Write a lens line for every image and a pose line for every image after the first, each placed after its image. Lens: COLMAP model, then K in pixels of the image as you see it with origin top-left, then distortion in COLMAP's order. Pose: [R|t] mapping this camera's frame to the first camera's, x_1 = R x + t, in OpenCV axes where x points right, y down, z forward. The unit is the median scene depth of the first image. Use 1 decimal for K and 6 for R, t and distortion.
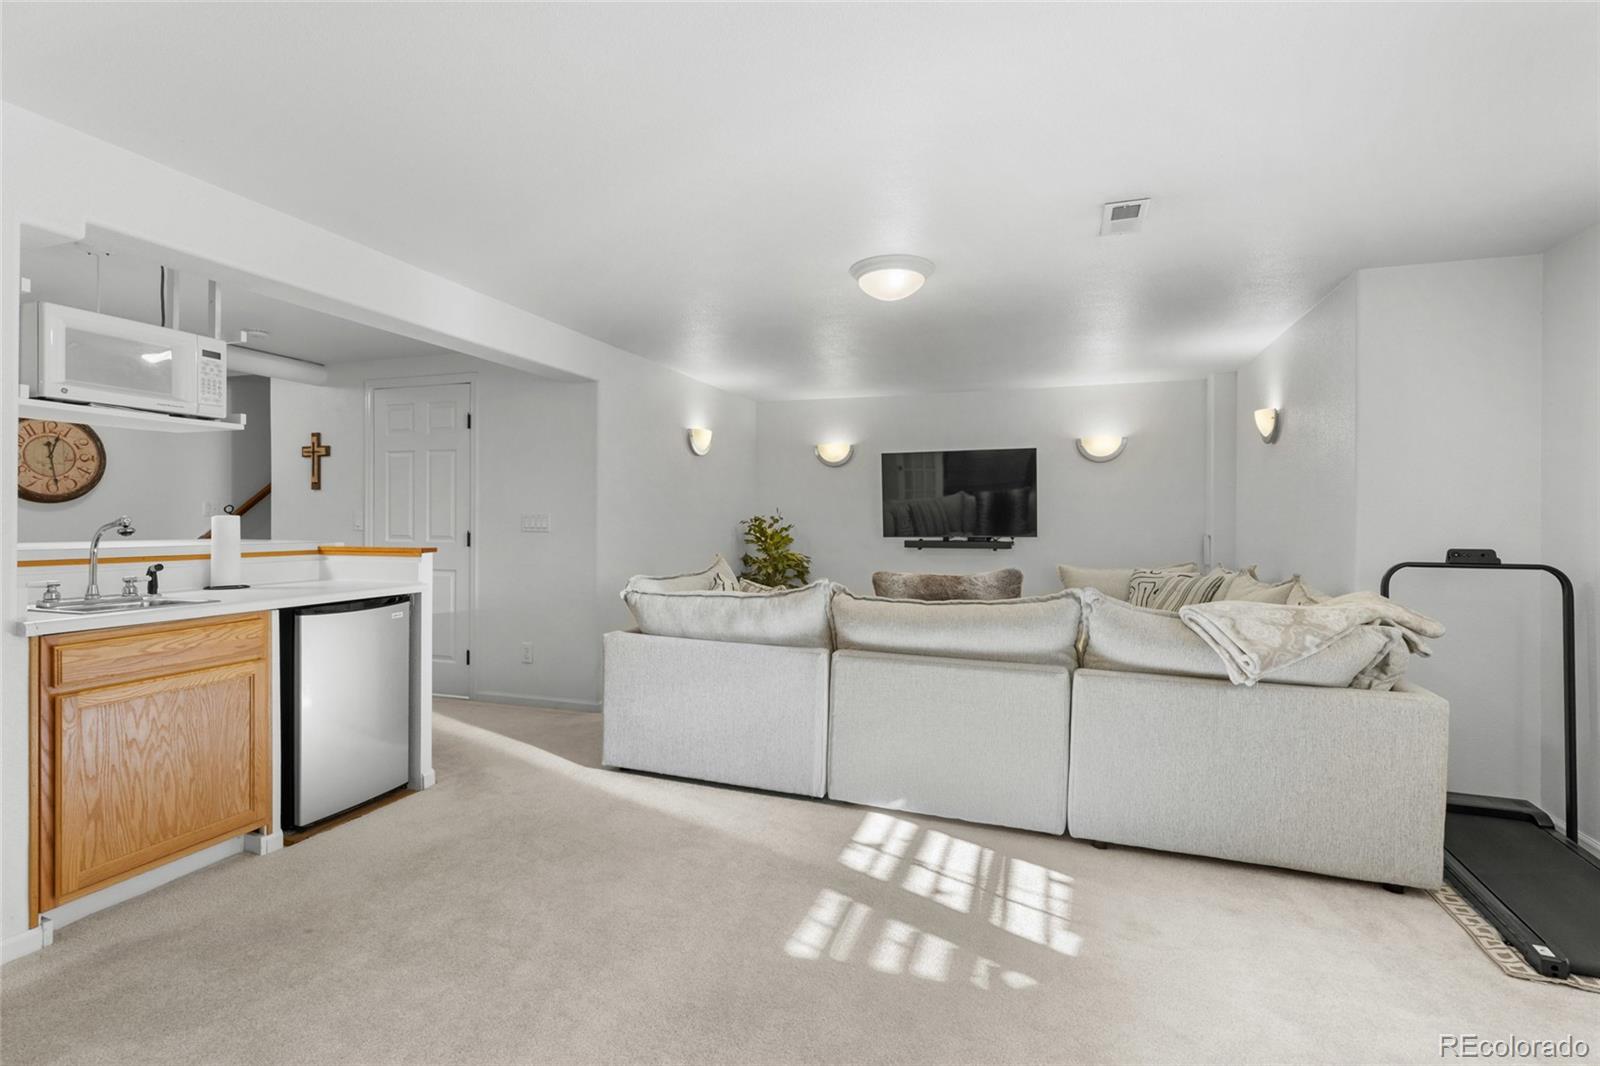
lens RADIAL K [[724.3, 0, 805.7], [0, 724.3, 525.2], [0, 0, 1]] dist [0.004730, -0.000320]
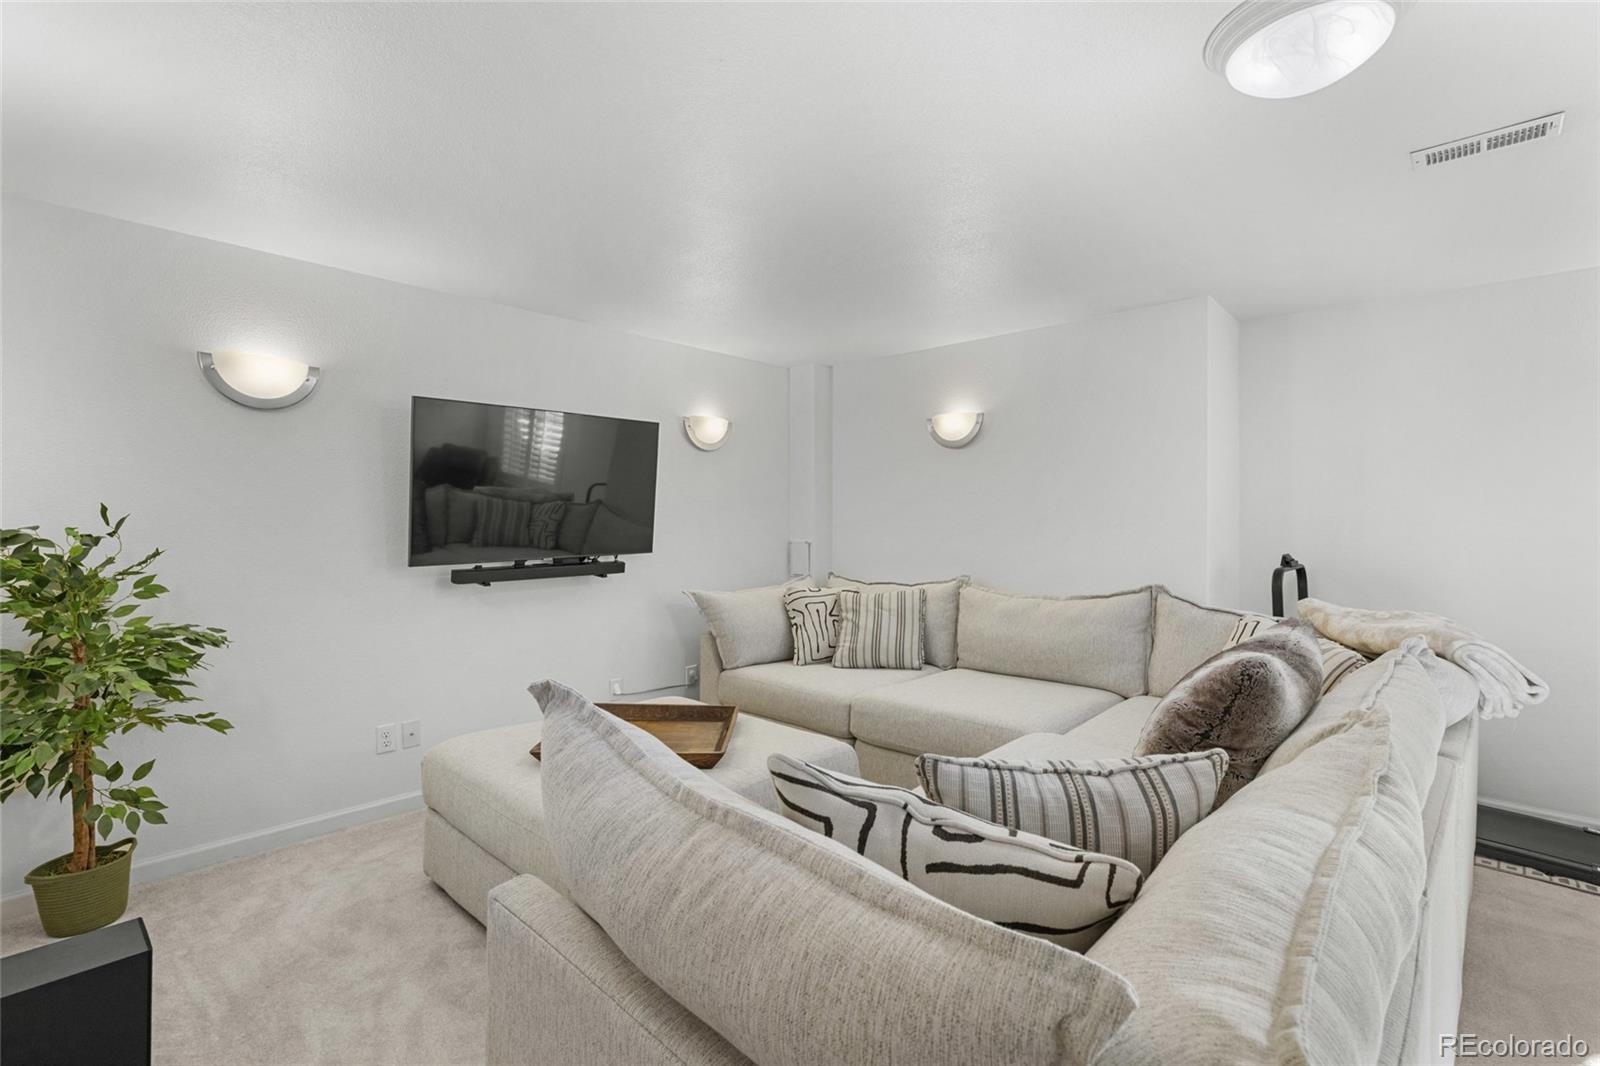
lens RADIAL K [[724.3, 0, 805.7], [0, 724.3, 525.2], [0, 0, 1]] dist [0.004730, -0.000320]
pose [[0.422172, -0.013966, 0.906408, -0.232965], [0.007984, 0.999900, 0.011688, -0.015991], [-0.906480, 0.002302, 0.422242, 0.556210]]
